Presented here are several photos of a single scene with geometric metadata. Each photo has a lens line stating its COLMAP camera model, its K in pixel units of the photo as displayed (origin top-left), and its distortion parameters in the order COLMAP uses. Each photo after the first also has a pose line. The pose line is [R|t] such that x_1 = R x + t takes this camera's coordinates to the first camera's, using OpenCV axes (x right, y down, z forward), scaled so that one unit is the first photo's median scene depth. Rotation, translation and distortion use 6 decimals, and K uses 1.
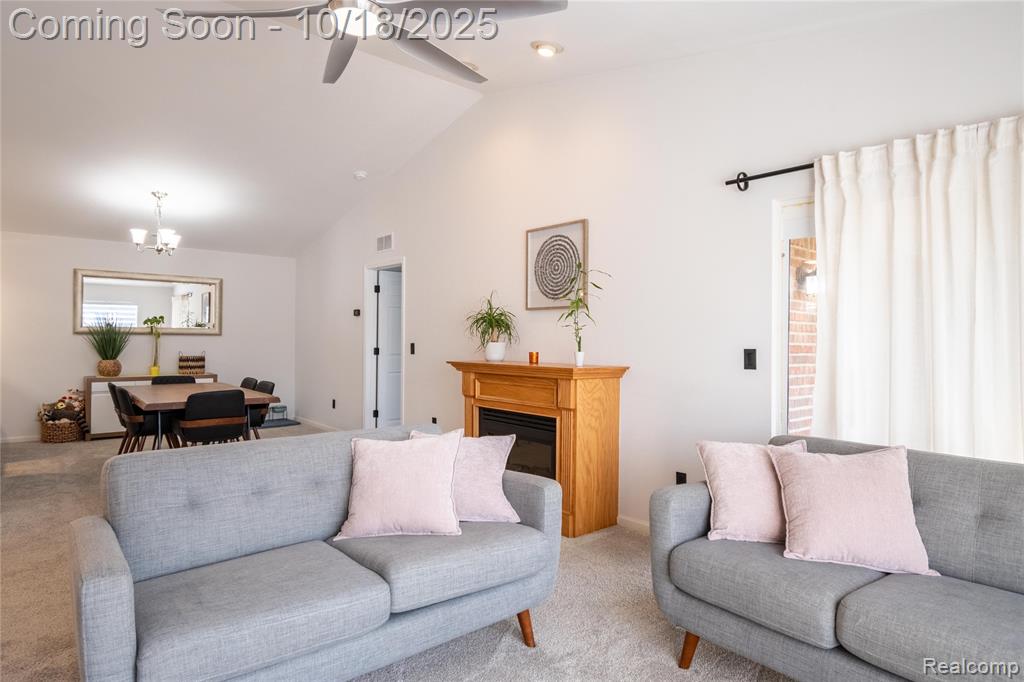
lens RADIAL K [[597.5, 0, 512.3], [0, 597.5, 335.8], [0, 0, 1]] dist [-0.000302, 0.000438]
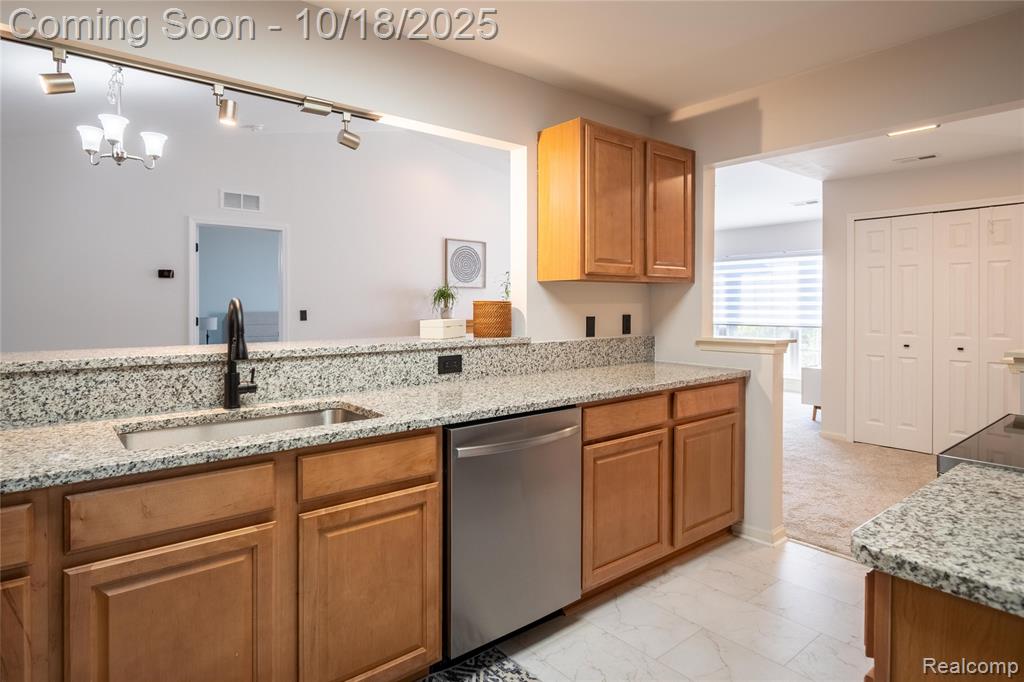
lens RADIAL K [[578.0, 0, 515.1], [0, 578.0, 300.8], [0, 0, 1]] dist [0.000901, -0.000003]
pose [[-0.013003, -0.002606, 0.999912, -1.005669], [-0.007300, 0.999970, 0.002511, -0.008255], [-0.999889, -0.007266, -0.013022, 0.542846]]
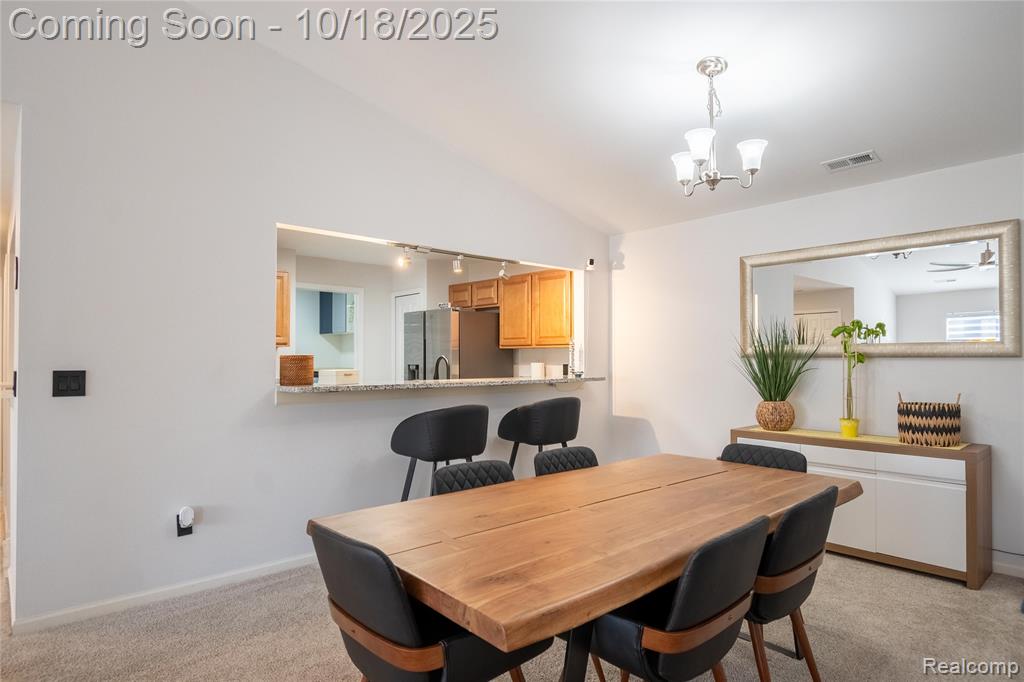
lens RADIAL K [[560.2, 0, 516.2], [0, 560.2, 355.1], [0, 0, 1]] dist [-0.000786, -0.000312]
pose [[0.056559, -0.018926, -0.998220, -0.139780], [0.003995, 0.999817, -0.018730, 0.003789], [0.998391, -0.002929, 0.056624, 0.711717]]
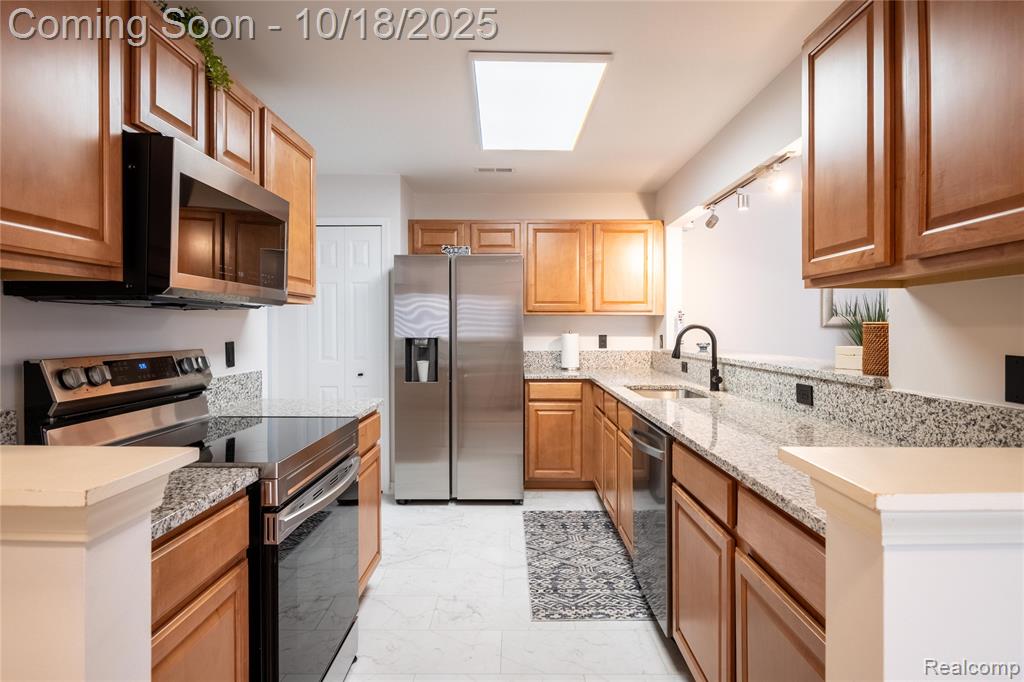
lens RADIAL K [[575.4, 0, 508.6], [0, 575.4, 328.4], [0, 0, 1]] dist [0.000493, -0.000619]
pose [[0.769488, -0.008112, -0.638610, -0.573676], [0.011196, 0.999937, 0.000789, -0.006594], [0.638563, -0.007757, 0.769530, 0.229504]]
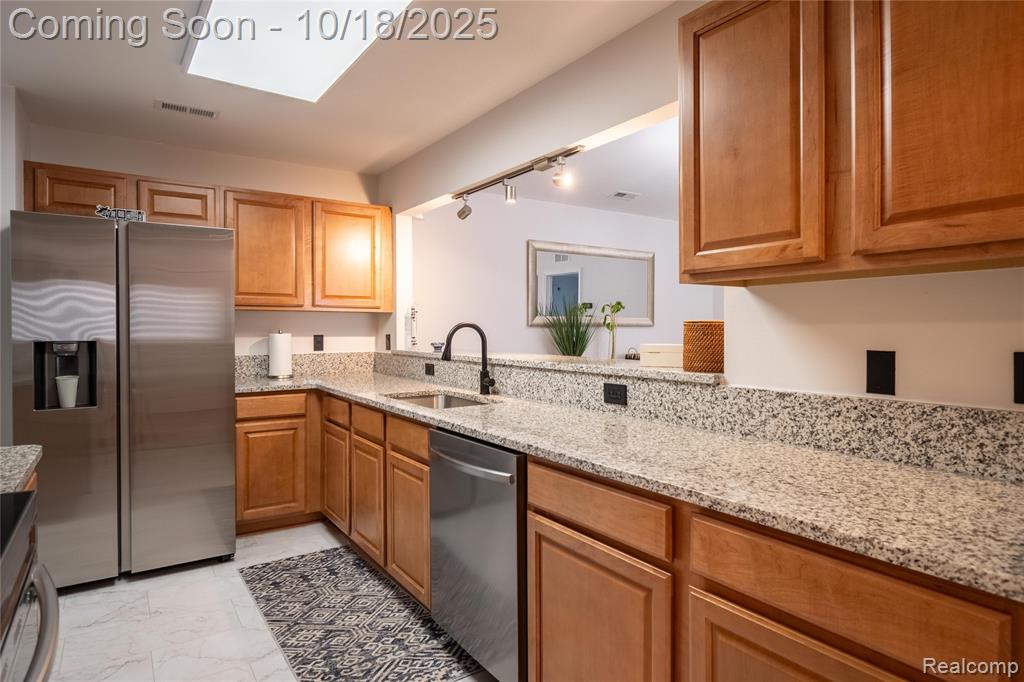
lens RADIAL K [[584.3, 0, 509.7], [0, 584.3, 330.2], [0, 0, 1]] dist [0.002294, -0.000615]
pose [[0.995796, -0.007779, -0.091264, -0.678697], [0.008787, 0.999905, 0.010647, -0.006408], [0.091173, -0.011405, 0.995770, 0.259410]]
